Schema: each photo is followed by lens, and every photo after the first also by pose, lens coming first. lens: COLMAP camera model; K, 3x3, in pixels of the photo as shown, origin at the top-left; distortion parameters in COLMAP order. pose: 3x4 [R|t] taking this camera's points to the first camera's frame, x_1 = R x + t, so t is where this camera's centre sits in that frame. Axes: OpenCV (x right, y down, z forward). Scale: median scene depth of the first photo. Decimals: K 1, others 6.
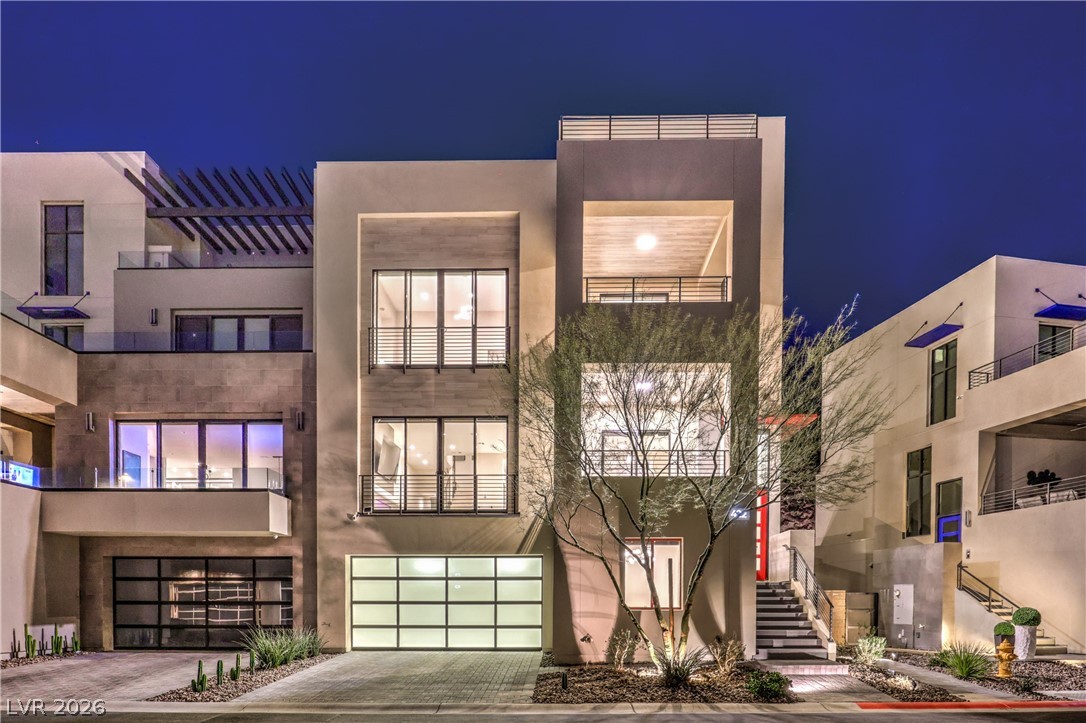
lens RADIAL K [[640.7, 0, 545.4], [0, 640.7, 389.1], [0, 0, 1]] dist [0.001692, 0.000772]
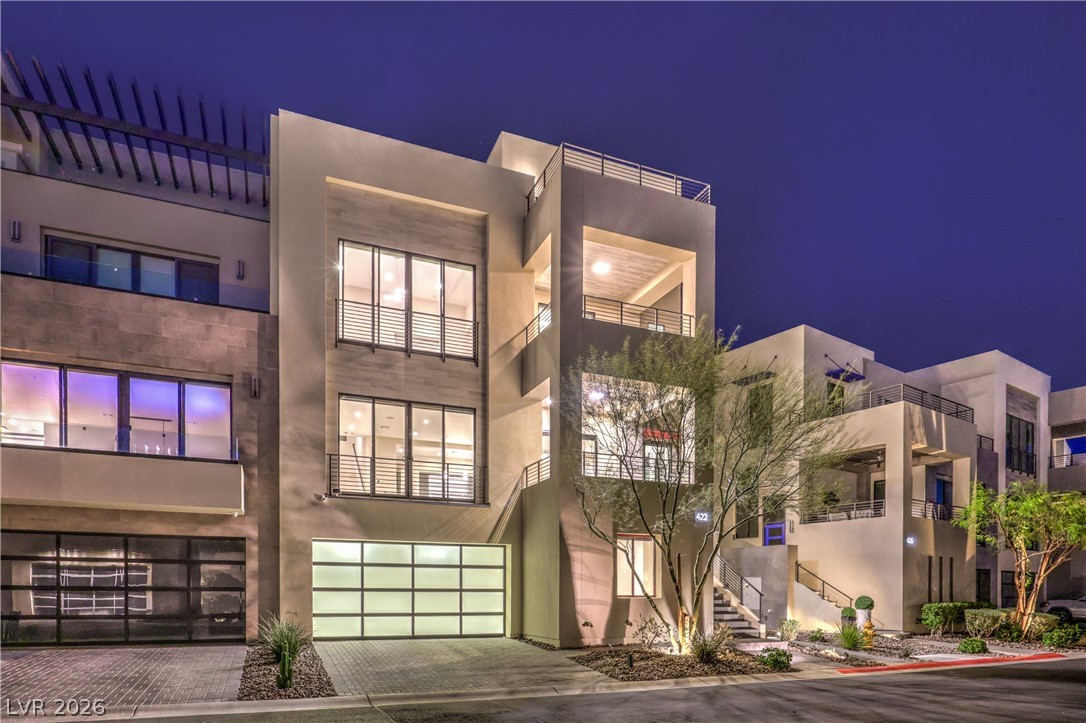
lens RADIAL K [[627.2, 0, 543.0], [0, 627.2, 361.5], [0, 0, 1]] dist [0.002783, -0.000027]
pose [[0.916698, 0.141919, 0.373528, -0.362477], [-0.131489, 0.989878, -0.053400, 0.006843], [-0.377326, -0.000163, 0.926081, 0.019312]]
